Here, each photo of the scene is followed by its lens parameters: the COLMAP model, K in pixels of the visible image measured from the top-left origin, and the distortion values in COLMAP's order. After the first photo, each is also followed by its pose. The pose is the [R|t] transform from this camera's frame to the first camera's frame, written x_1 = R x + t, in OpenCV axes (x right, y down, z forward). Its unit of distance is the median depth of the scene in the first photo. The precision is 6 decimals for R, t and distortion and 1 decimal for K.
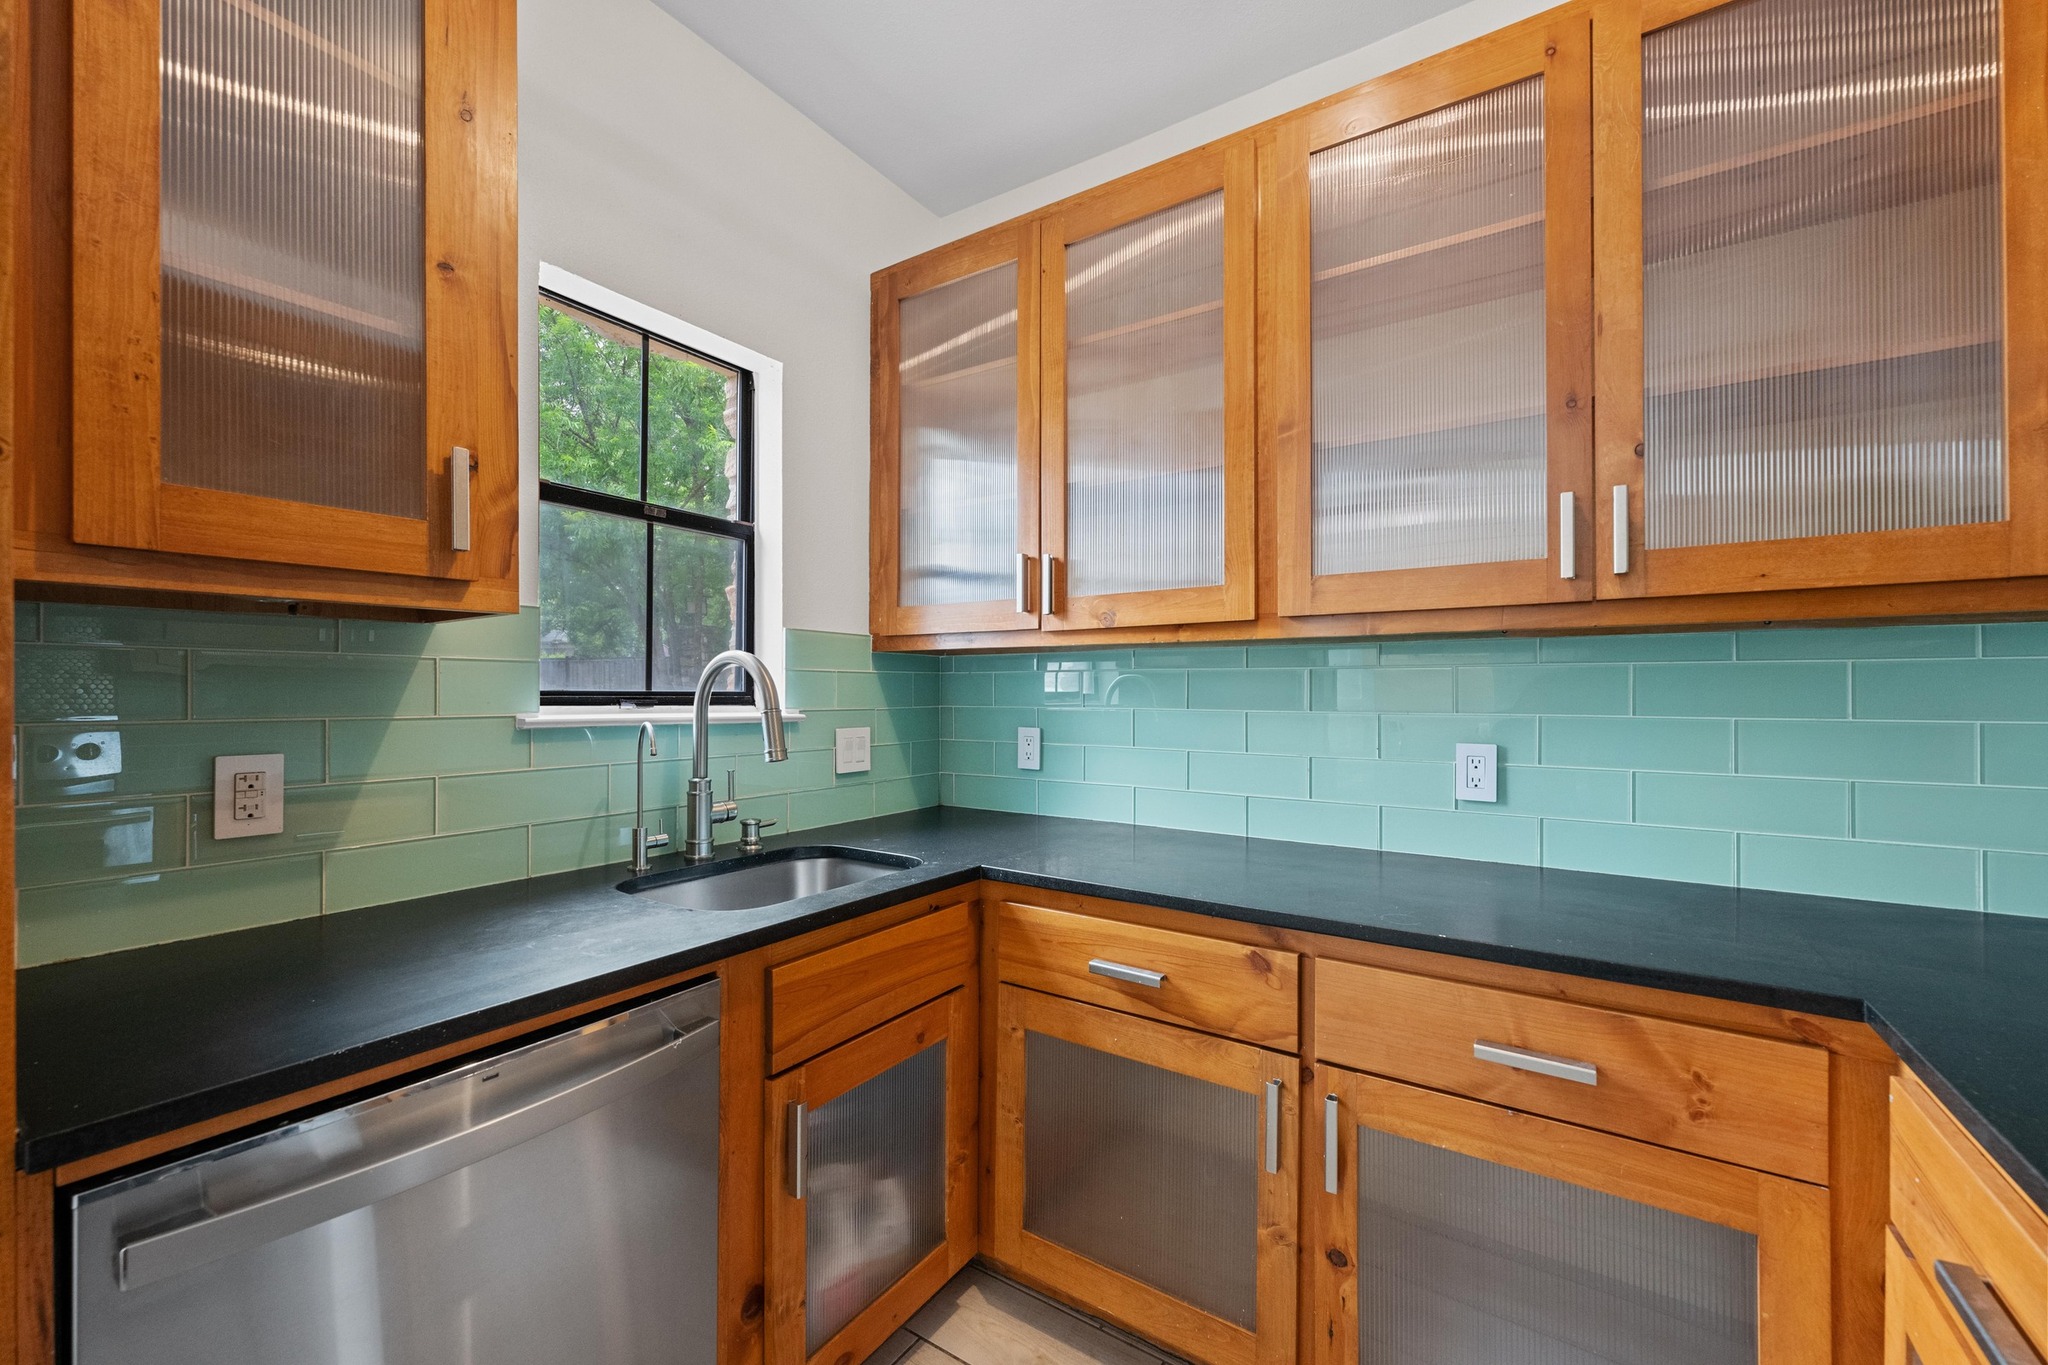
lens RADIAL K [[814.1, 0, 1025.5], [0, 814.1, 682.4], [0, 0, 1]] dist [-0.004025, 0.000008]
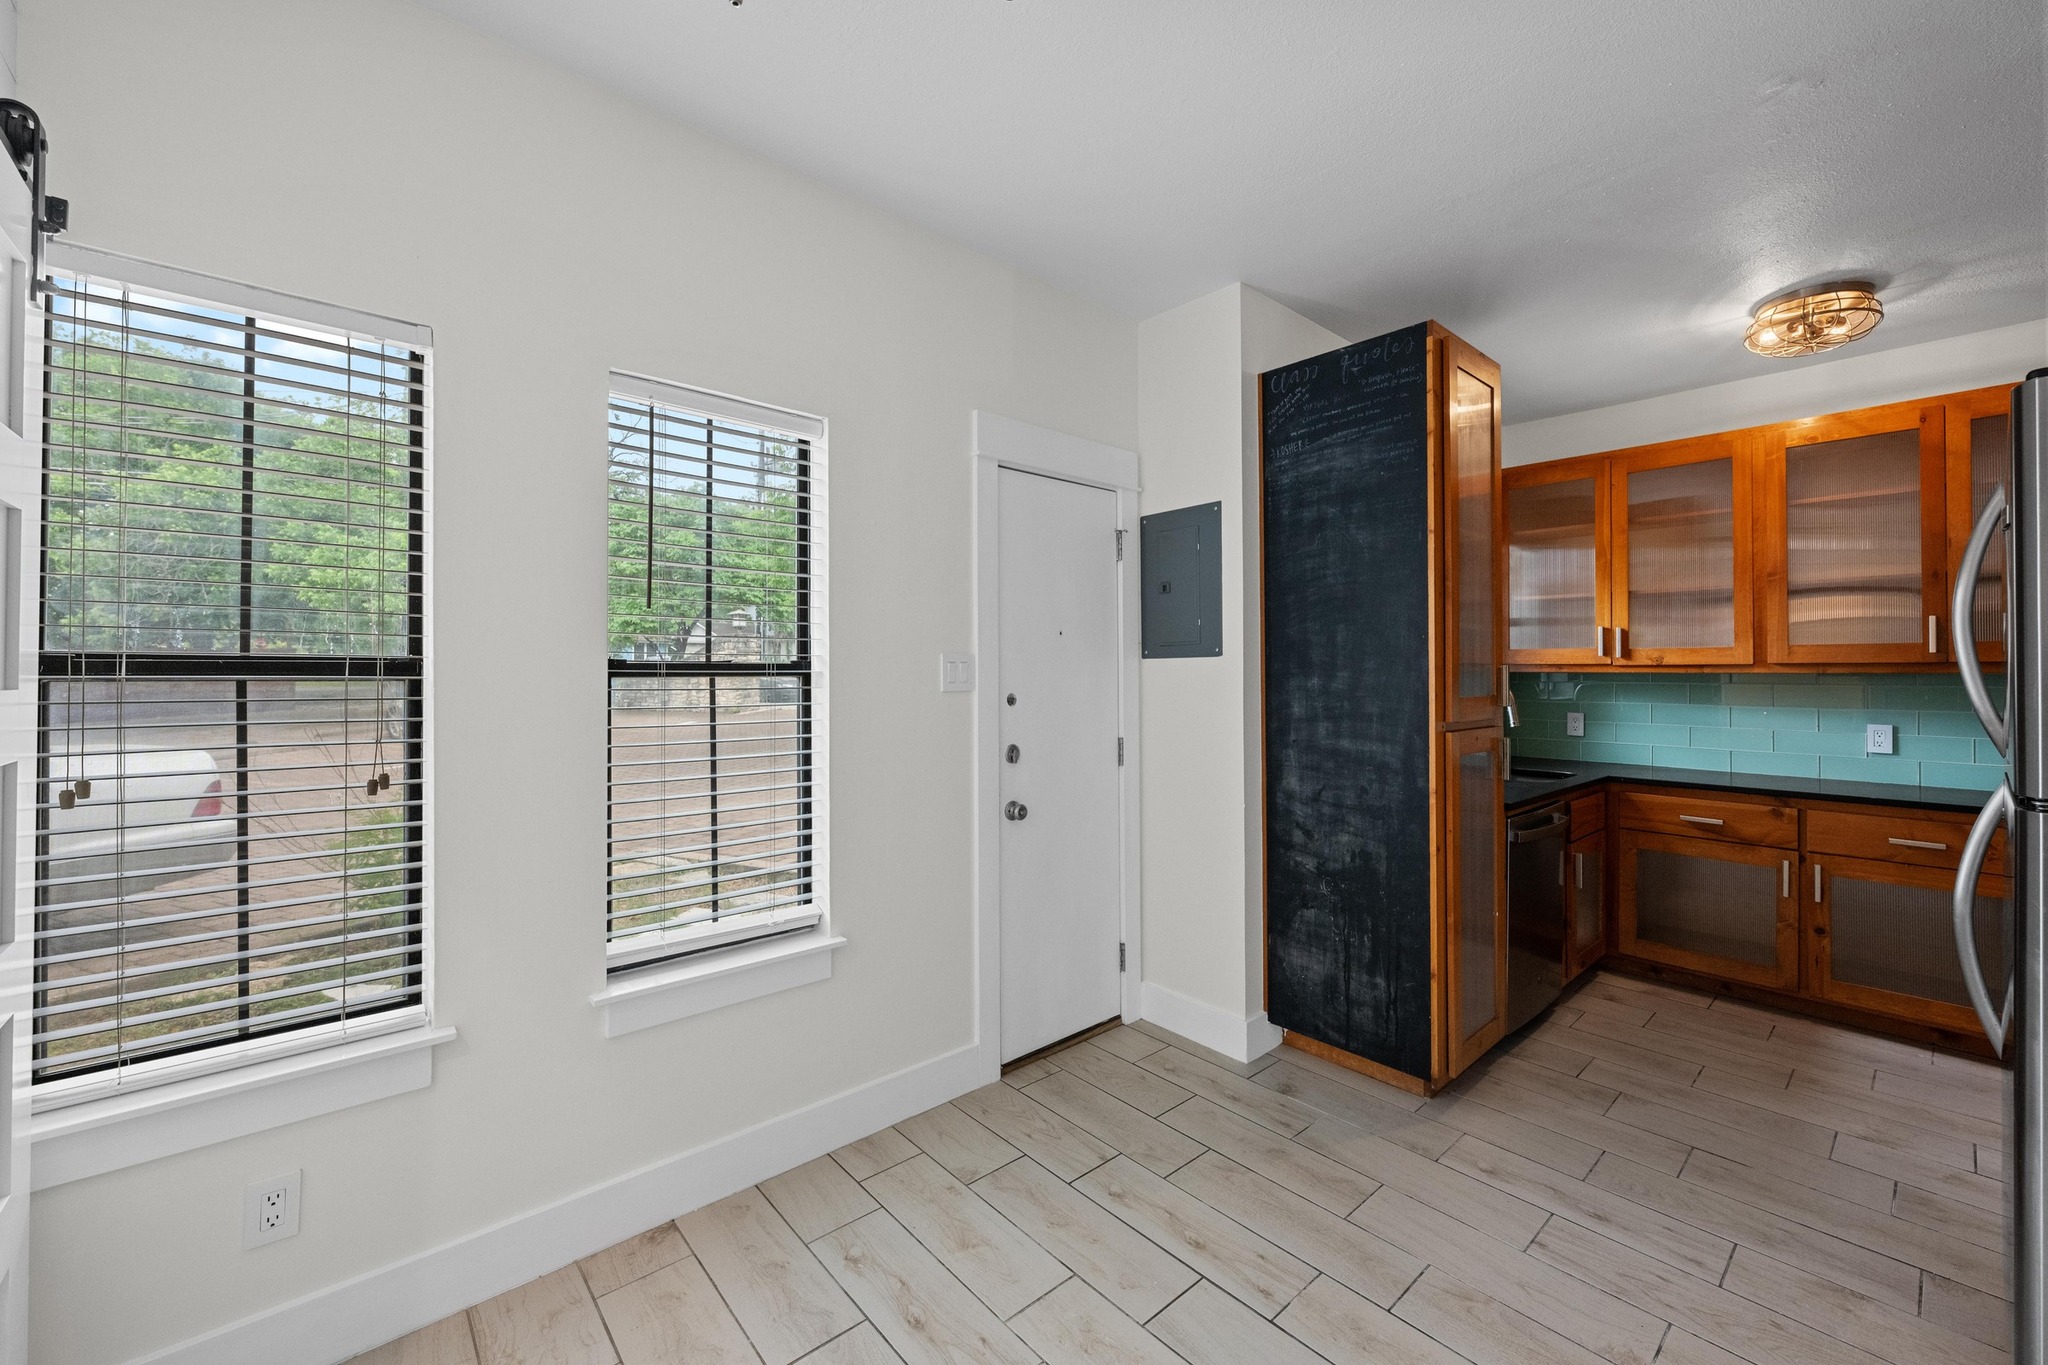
lens RADIAL K [[813.3, 0, 1062.6], [0, 813.3, 660.1], [0, 0, 1]] dist [-0.000784, 0.000045]
pose [[0.969768, -0.003885, -0.243997, -0.969337], [0.003106, 0.999989, -0.003576, -0.088656], [0.244009, 0.002710, 0.969769, -1.528679]]
